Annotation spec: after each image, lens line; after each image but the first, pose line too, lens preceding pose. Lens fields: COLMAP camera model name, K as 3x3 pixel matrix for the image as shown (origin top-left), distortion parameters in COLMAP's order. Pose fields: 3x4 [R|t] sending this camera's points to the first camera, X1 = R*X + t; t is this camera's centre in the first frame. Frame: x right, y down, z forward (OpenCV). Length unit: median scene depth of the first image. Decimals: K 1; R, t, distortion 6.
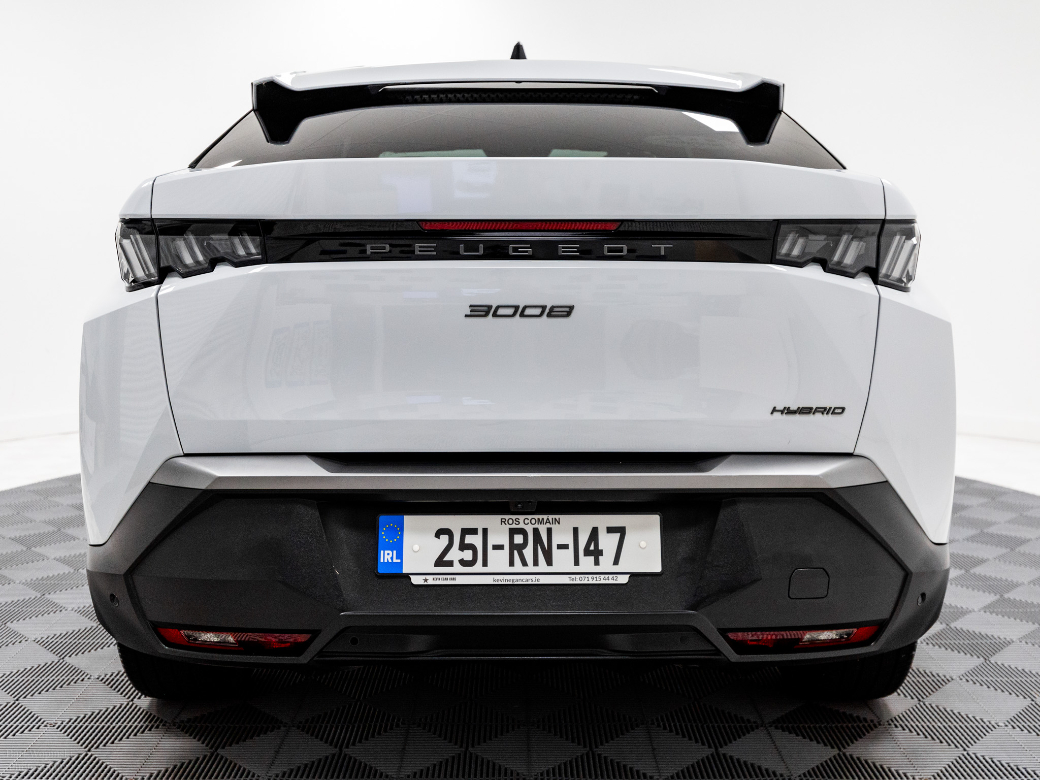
lens RADIAL K [[1092.4, 0, 520.0], [0, 1092.4, 390.0], [0, 0, 1]] dist [0.034920, 0.014016]
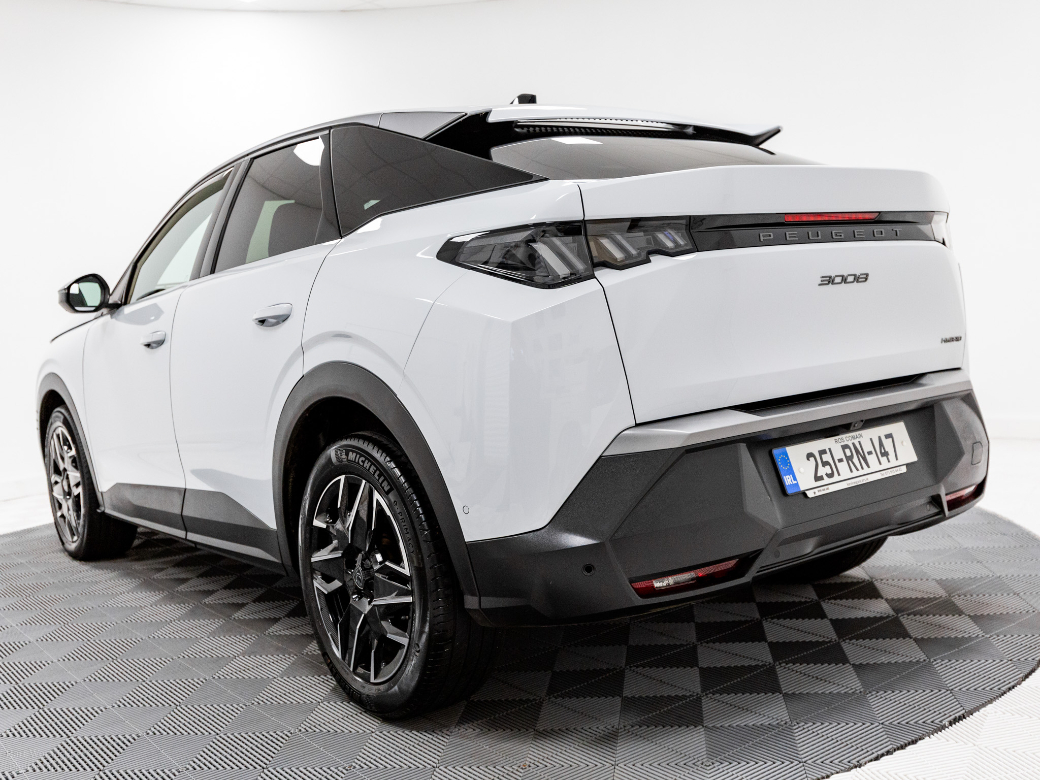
lens RADIAL K [[1093.4, 0, 520.0], [0, 1093.4, 390.0], [0, 0, 1]] dist [0.012251, 0.011674]
pose [[0.794560, -0.109705, 0.597193, -1.098334], [0.146592, 0.989107, -0.013340, 0.021244], [-0.589224, 0.098143, 0.801987, 0.164014]]
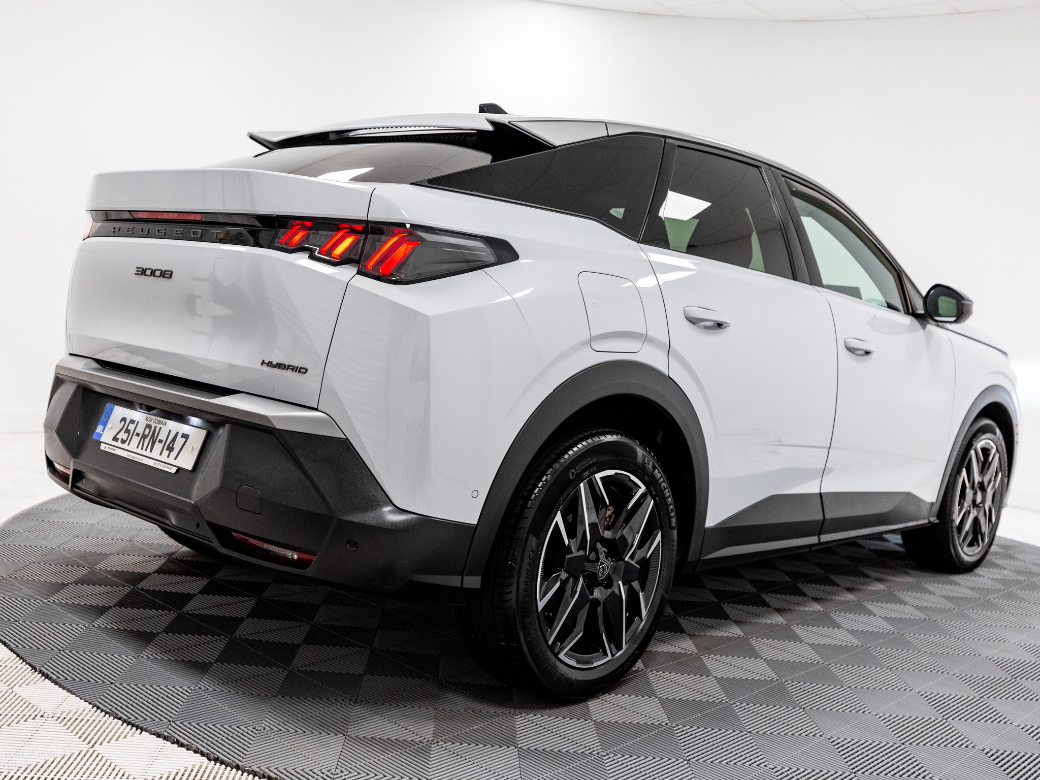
lens RADIAL K [[1093.4, 0, 520.0], [0, 1093.4, 390.0], [0, 0, 1]] dist [0.012251, 0.011674]
pose [[0.722358, 0.123580, -0.680388, 1.328239], [-0.172111, 0.985070, -0.003808, 0.003276], [0.669759, 0.119853, 0.732843, 0.264753]]
